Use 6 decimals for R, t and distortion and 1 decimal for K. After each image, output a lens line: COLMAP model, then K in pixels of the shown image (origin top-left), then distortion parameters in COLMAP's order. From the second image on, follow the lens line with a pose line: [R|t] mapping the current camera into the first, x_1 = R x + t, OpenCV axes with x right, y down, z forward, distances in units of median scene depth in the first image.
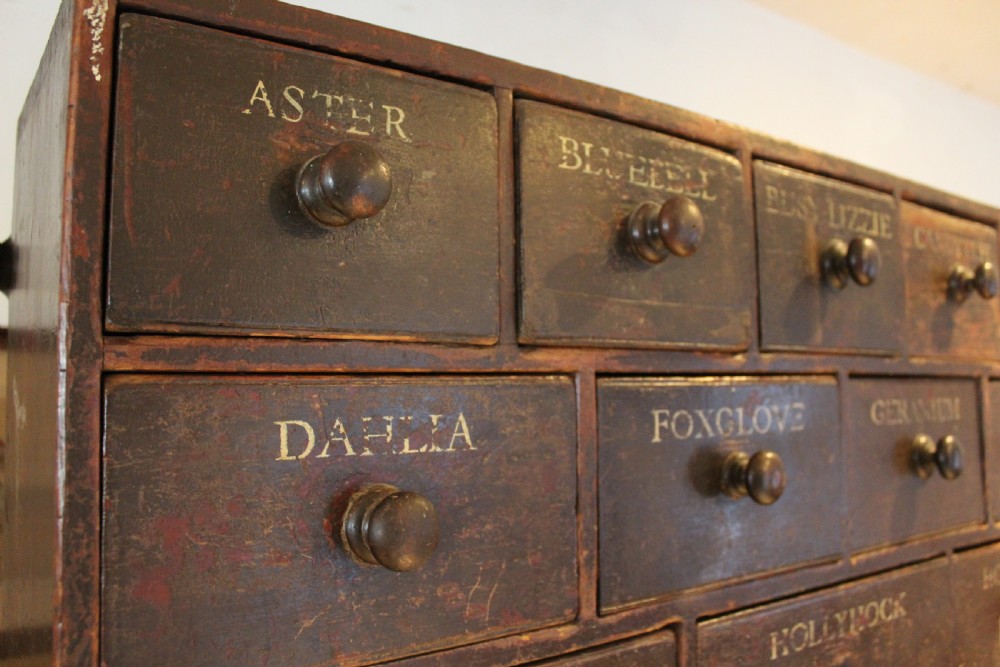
lens RADIAL K [[839.2, 0, 495.6], [0, 839.2, 333.7], [0, 0, 1]] dist [-0.167204, 0.140334]
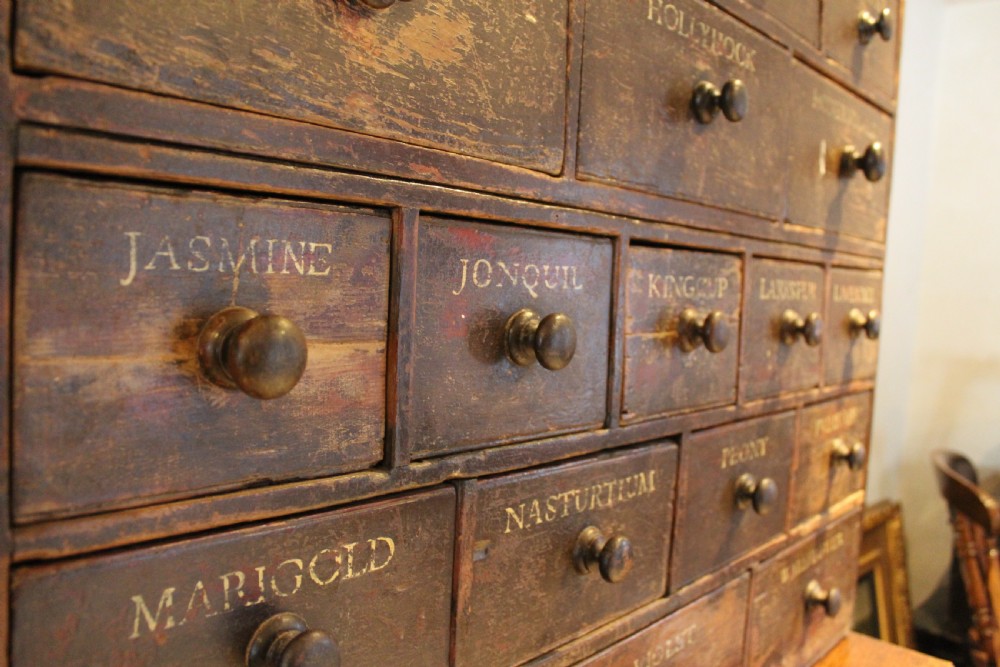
lens RADIAL K [[839.2, 0, 497.6], [0, 839.2, 328.7], [0, 0, 1]] dist [-0.167204, 0.140334]
pose [[0.973484, 0.046497, 0.223979, -0.085280], [-0.079263, 0.987031, 0.139598, 0.761672], [-0.214584, -0.153649, 0.964544, -0.070884]]
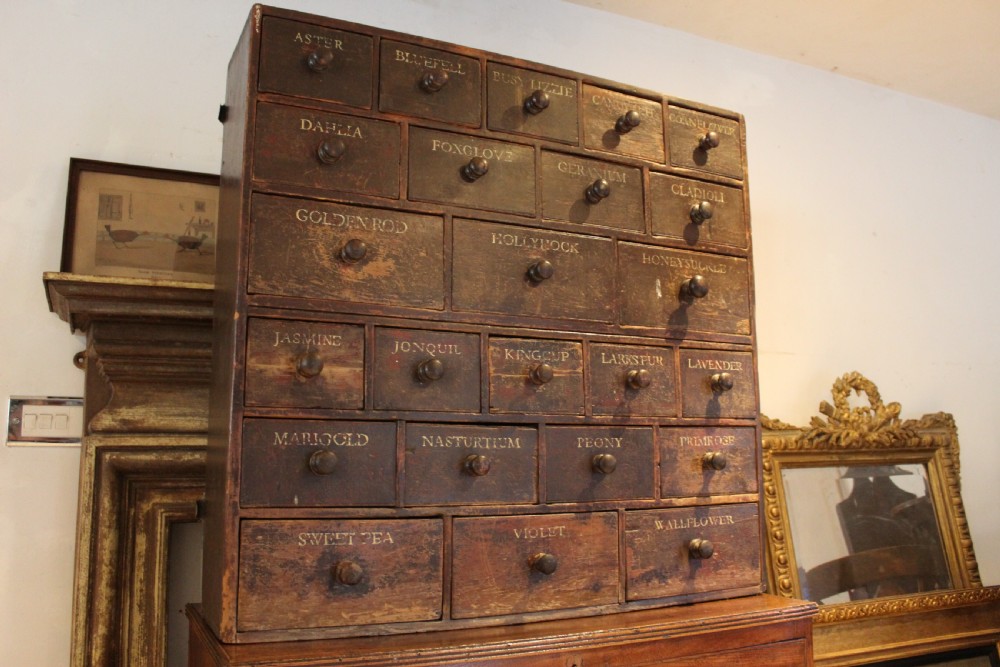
lens RADIAL K [[839.2, 0, 491.4], [0, 839.2, 333.0], [0, 0, 1]] dist [-0.167204, 0.140334]
pose [[0.986076, -0.019610, -0.165134, 0.876151], [0.007246, 0.997146, -0.075145, 1.007949], [0.166137, 0.072902, 0.983404, -1.817850]]
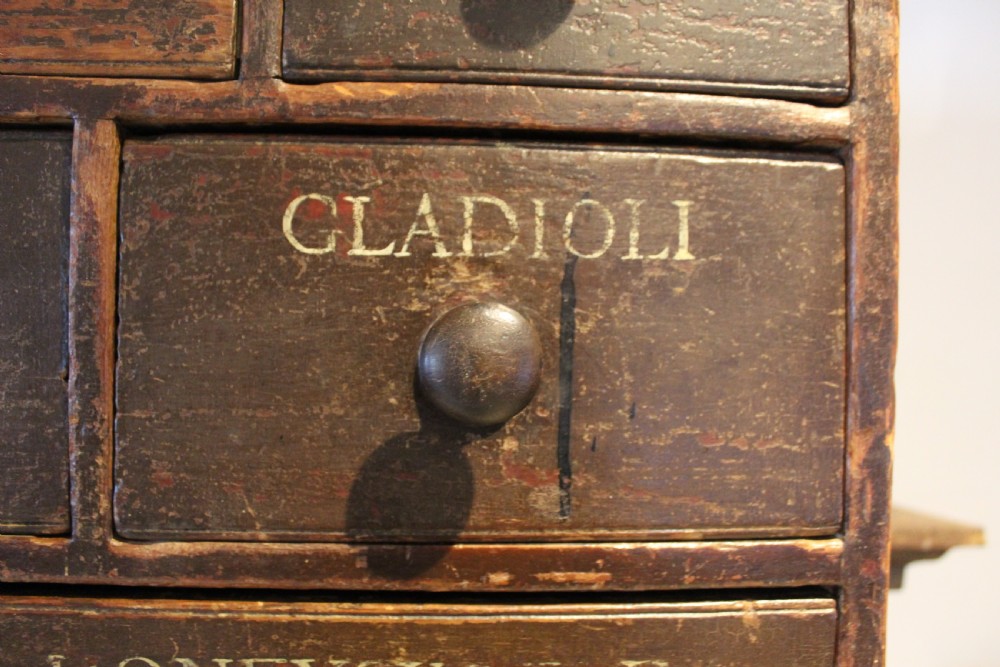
lens RADIAL K [[839.2, 0, 493.4], [0, 839.2, 339.9], [0, 0, 1]] dist [-0.167204, 0.140334]
pose [[0.843896, 0.028307, -0.535759, 1.476921], [0.017810, 0.996579, 0.080708, 0.193093], [0.536211, -0.077651, 0.840505, 1.240682]]
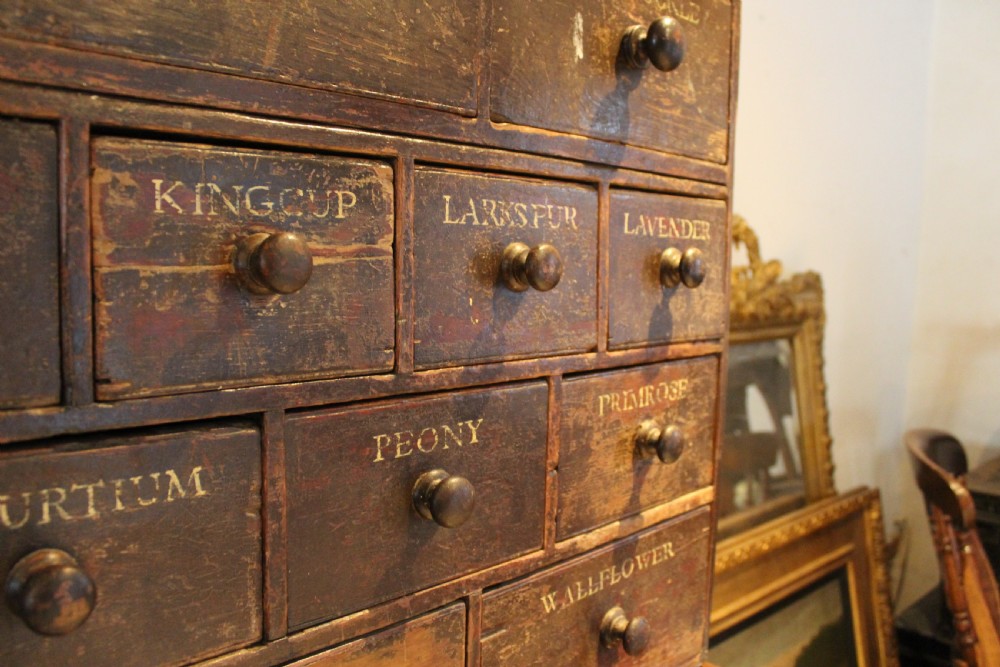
lens RADIAL K [[839.2, 0, 490.4], [0, 839.2, 327.5], [0, 0, 1]] dist [-0.167204, 0.140334]
pose [[0.986217, 0.018494, 0.164419, 0.641593], [-0.045150, 0.986101, 0.159897, 0.840867], [-0.159176, -0.165117, 0.973344, 0.216163]]
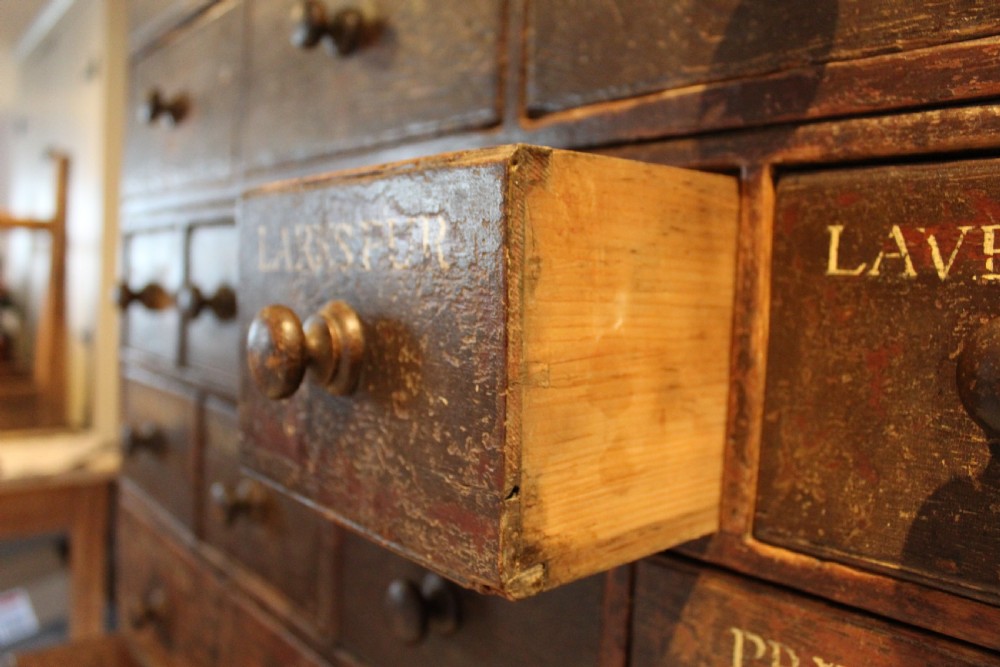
lens RADIAL K [[839.2, 0, 495.9], [0, 839.2, 323.4], [0, 0, 1]] dist [-0.167204, 0.140334]
pose [[0.073146, 0.052776, -0.995924, 1.673623], [0.030908, 0.997999, 0.055156, 0.895663], [0.996842, -0.034816, 0.071368, 1.332297]]
